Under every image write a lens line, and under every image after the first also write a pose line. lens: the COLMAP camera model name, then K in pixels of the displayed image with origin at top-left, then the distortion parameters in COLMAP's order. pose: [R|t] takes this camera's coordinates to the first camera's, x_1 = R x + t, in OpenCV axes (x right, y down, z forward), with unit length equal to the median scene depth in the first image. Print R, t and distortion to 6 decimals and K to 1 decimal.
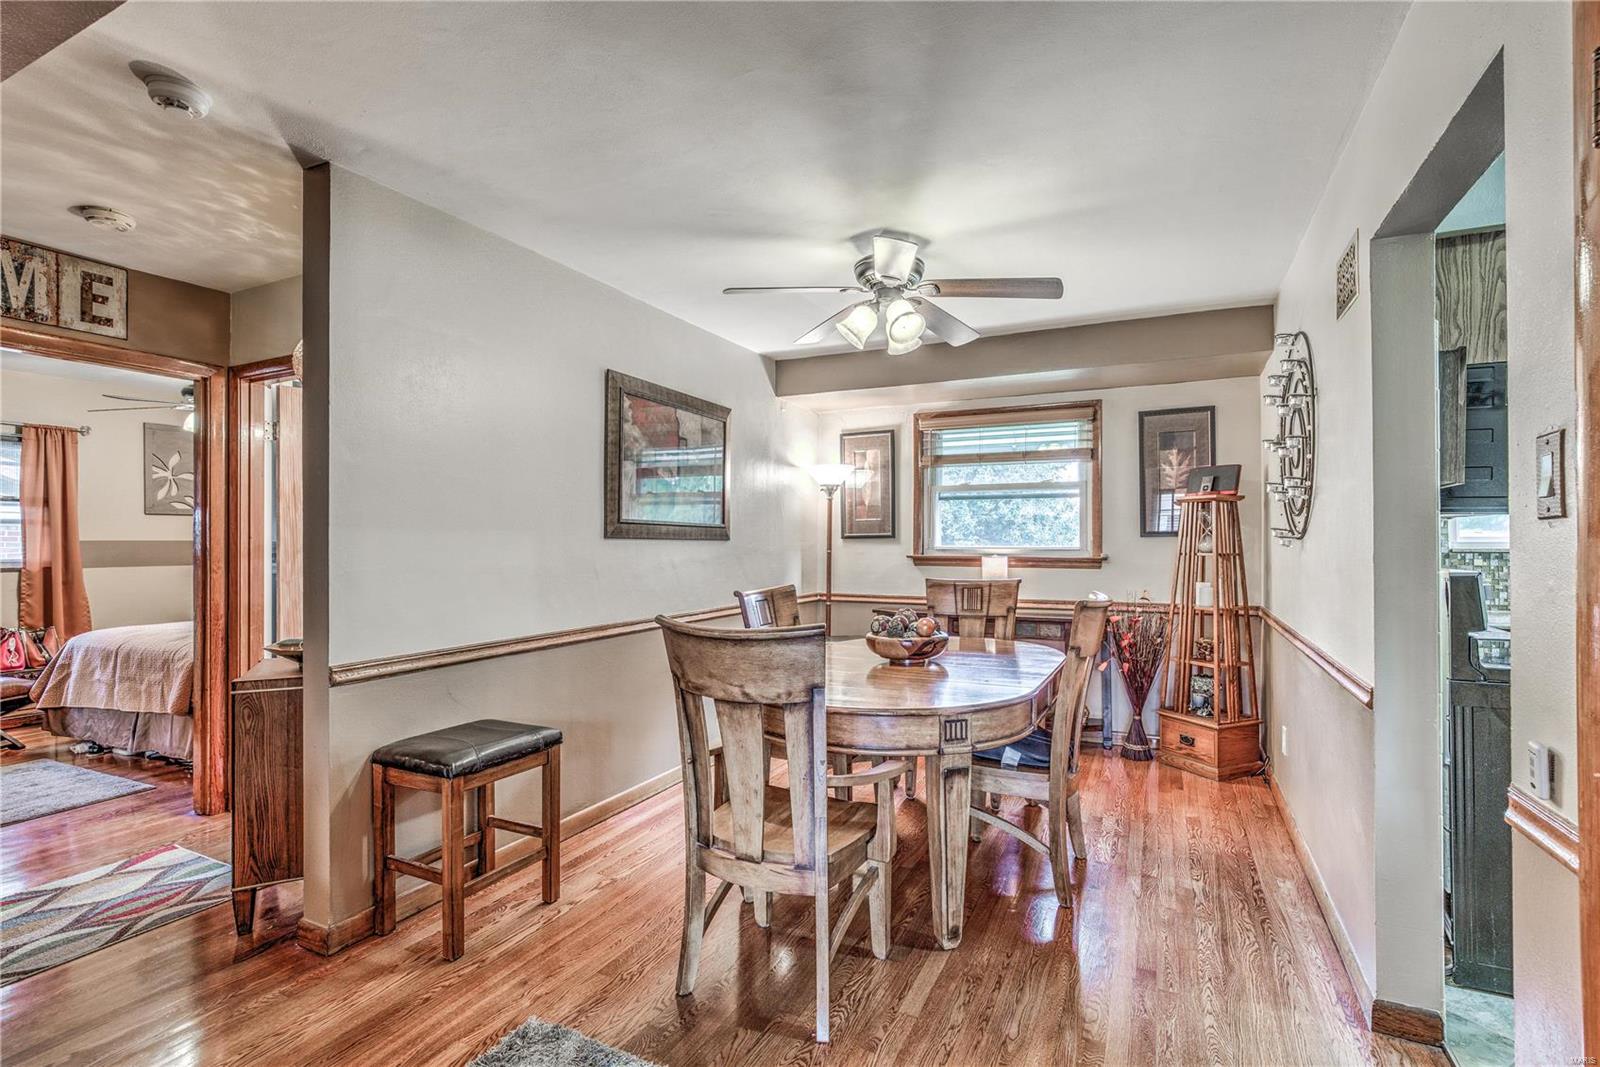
lens RADIAL K [[742.8, 0, 799.5], [0, 742.8, 542.3], [0, 0, 1]] dist [0.001158, 0.000403]
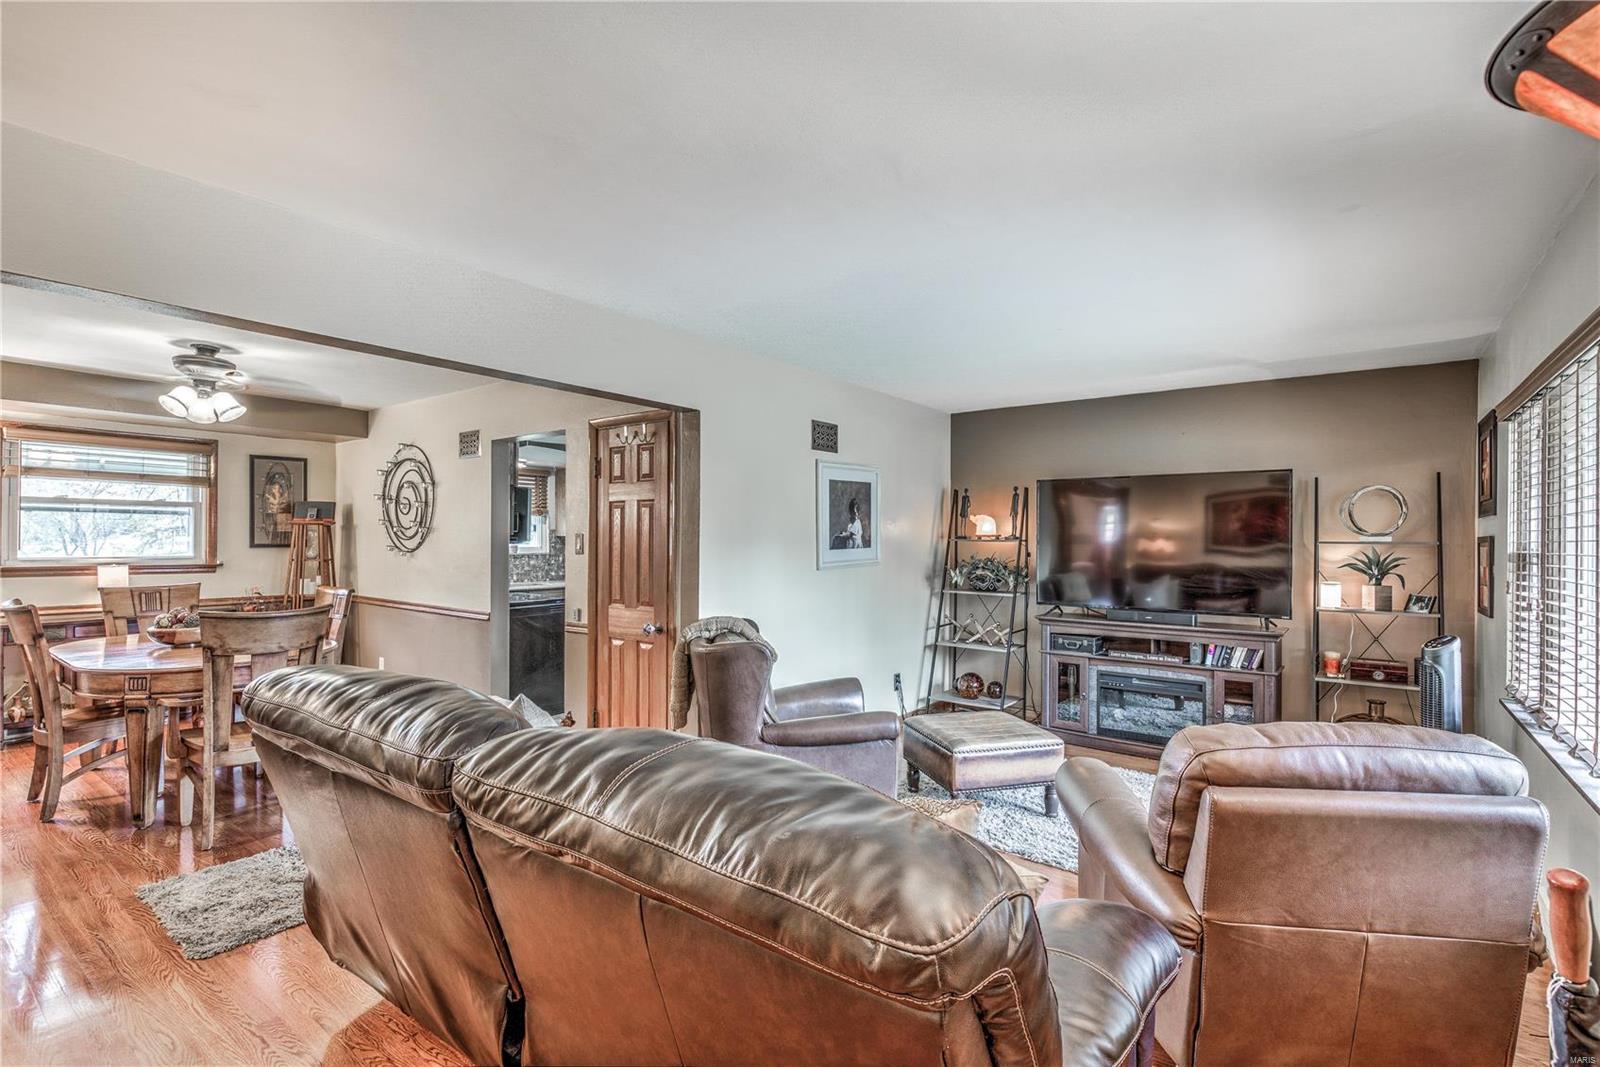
lens RADIAL K [[742.8, 0, 799.5], [0, 742.8, 542.3], [0, 0, 1]] dist [0.001158, 0.000403]
pose [[0.180509, 0.002097, 0.983571, -0.670907], [-0.002305, 0.999996, -0.001709, -0.016550], [-0.983571, -0.001959, 0.180514, -0.215226]]
